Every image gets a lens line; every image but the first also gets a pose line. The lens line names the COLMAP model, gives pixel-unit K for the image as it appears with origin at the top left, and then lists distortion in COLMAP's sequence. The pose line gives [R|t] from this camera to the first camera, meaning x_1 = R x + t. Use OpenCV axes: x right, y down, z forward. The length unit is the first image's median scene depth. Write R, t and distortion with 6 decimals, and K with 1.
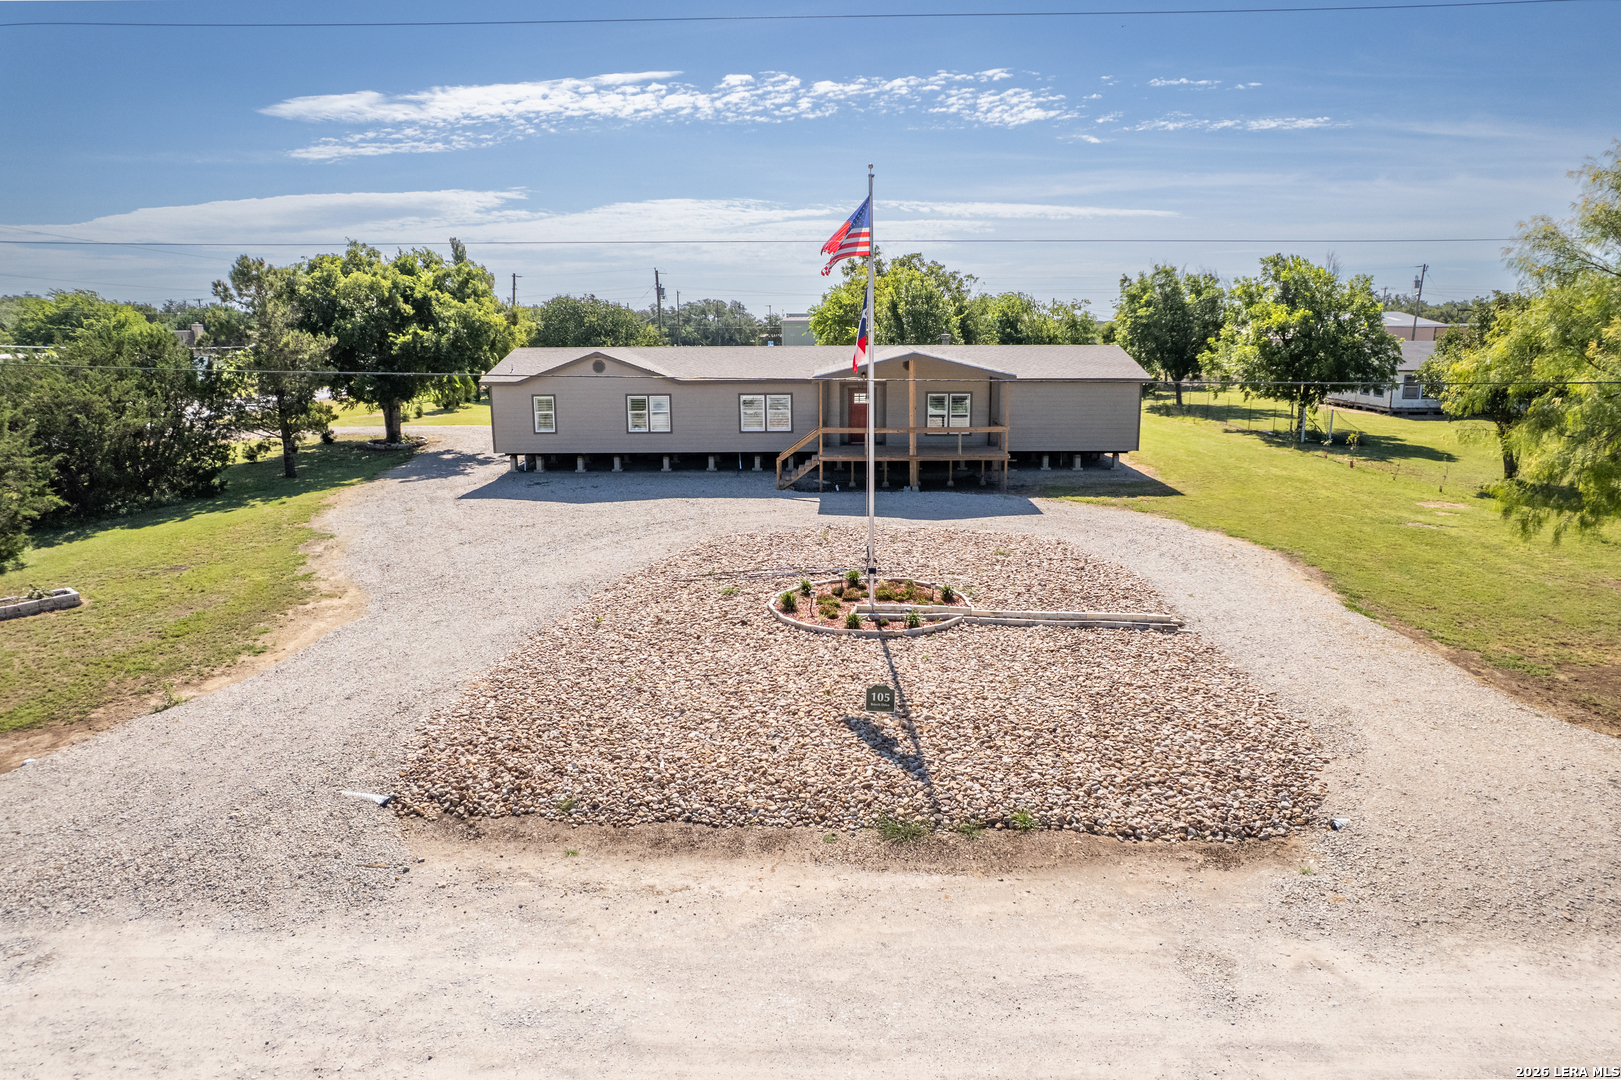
lens RADIAL K [[1048.9, 0, 811.1], [0, 1048.9, 551.2], [0, 0, 1]] dist [-0.069142, 0.050335]
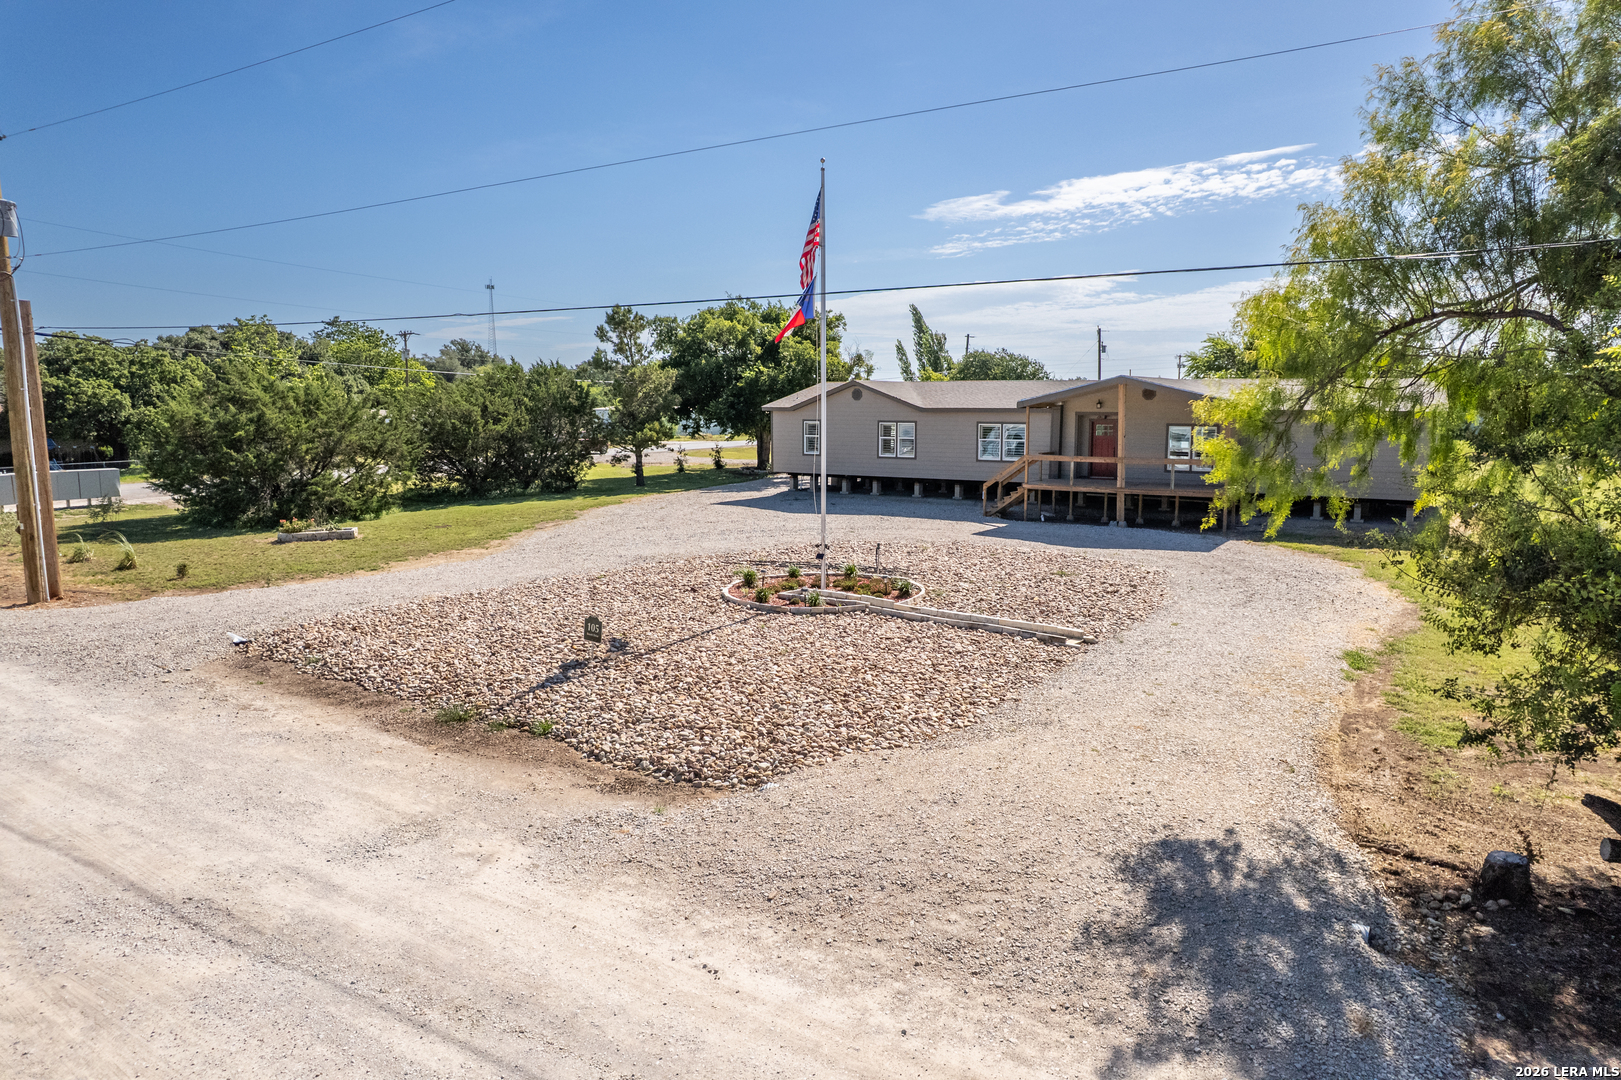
lens RADIAL K [[1044.7, 0, 810.5], [0, 1044.7, 540.0], [0, 0, 1]] dist [-0.077032, 0.070534]
pose [[0.850126, 0.075174, -0.521186, 0.630606], [-0.118499, 0.991682, -0.050251, 0.060178], [0.513073, 0.104480, 0.851962, 0.151893]]
